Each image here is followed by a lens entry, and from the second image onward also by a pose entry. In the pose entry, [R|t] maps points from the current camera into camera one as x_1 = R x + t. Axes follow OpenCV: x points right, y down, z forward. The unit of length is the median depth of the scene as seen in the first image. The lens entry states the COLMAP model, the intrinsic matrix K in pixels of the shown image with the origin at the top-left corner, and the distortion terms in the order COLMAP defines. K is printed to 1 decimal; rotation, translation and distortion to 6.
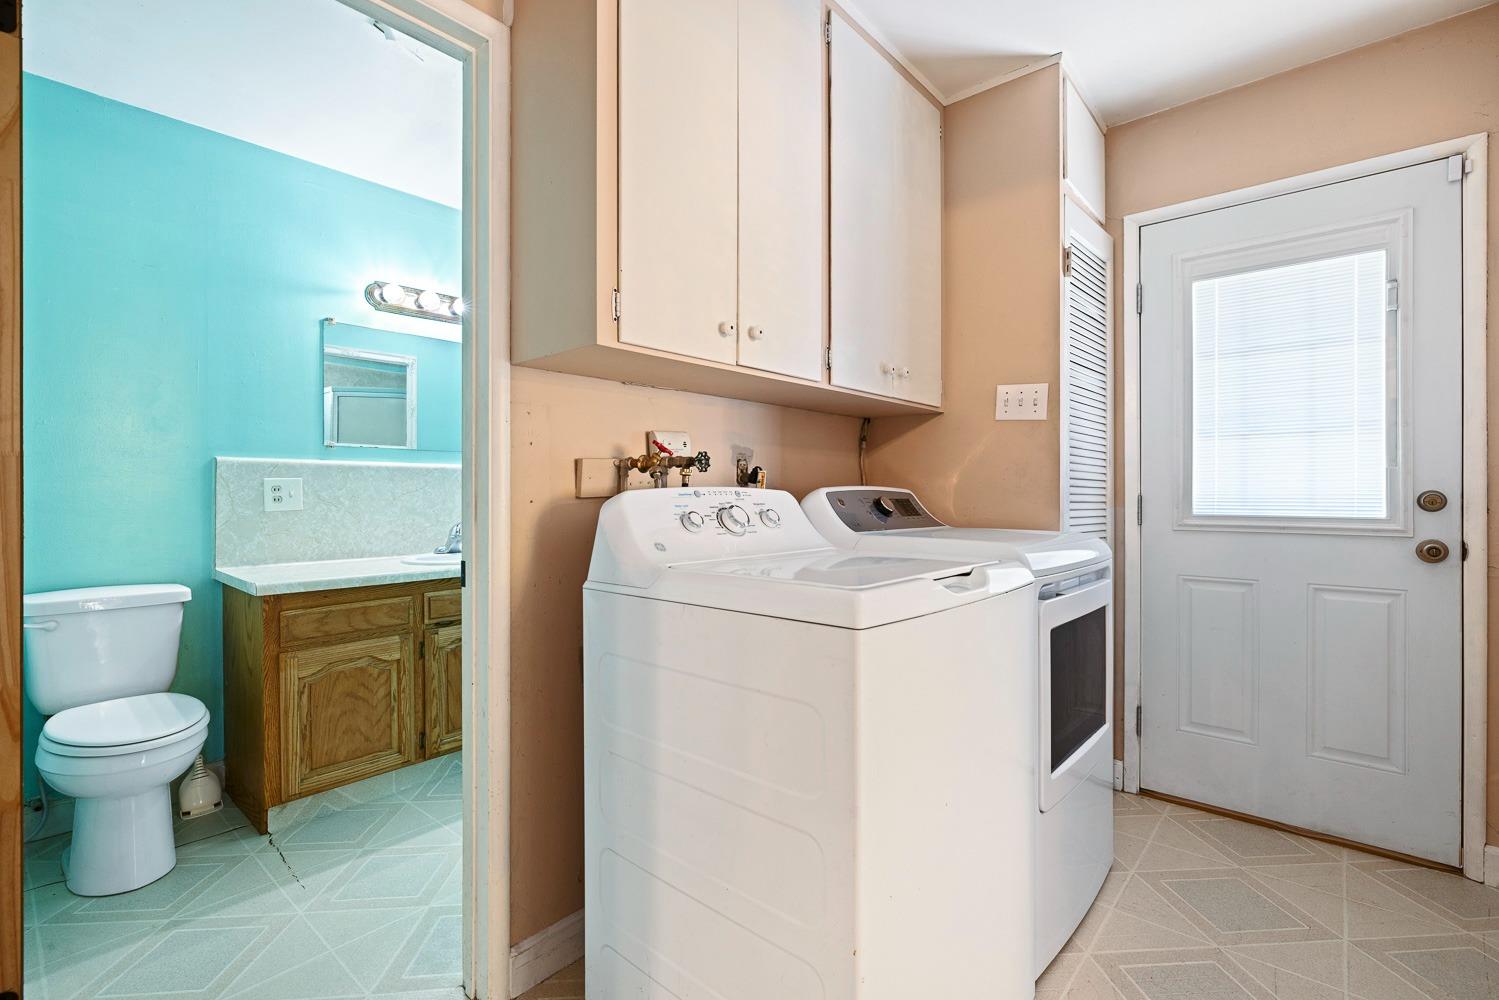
lens RADIAL K [[688.1, 0, 745.9], [0, 688.1, 500.1], [0, 0, 1]] dist [-0.000519, -0.000353]
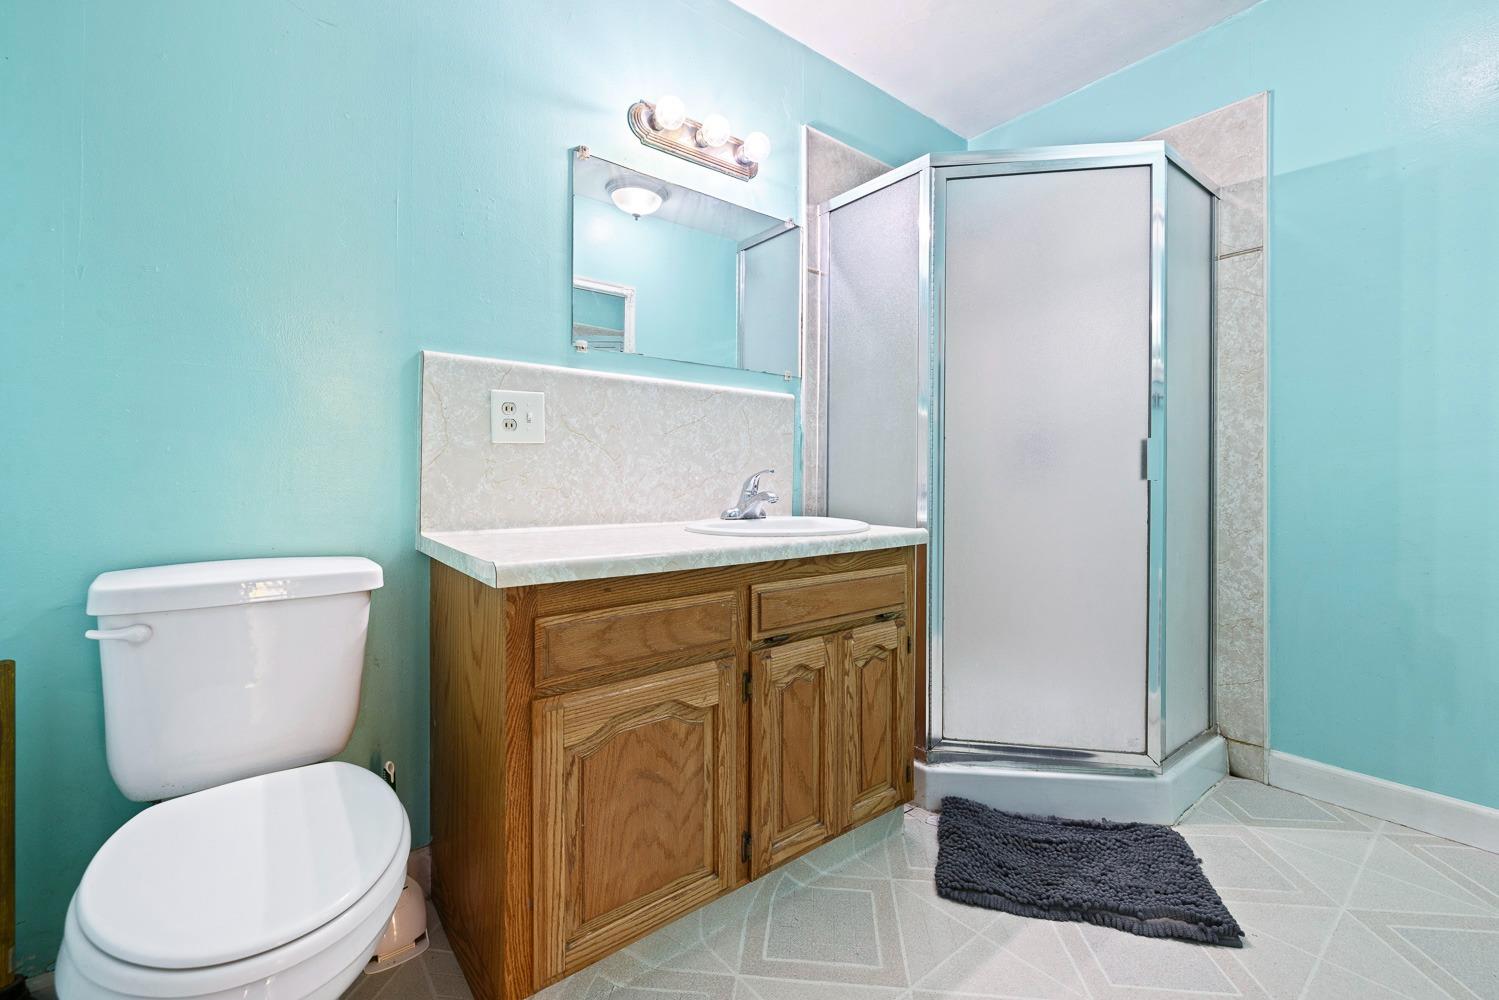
lens RADIAL K [[638.0, 0, 743.0], [0, 638.0, 484.1], [0, 0, 1]] dist [0.001556, 0.000500]
pose [[0.983516, 0.006689, -0.180695, -0.395019], [-0.007115, 0.999973, -0.001712, 0.055403], [0.180679, 0.002969, 0.983538, 0.503954]]
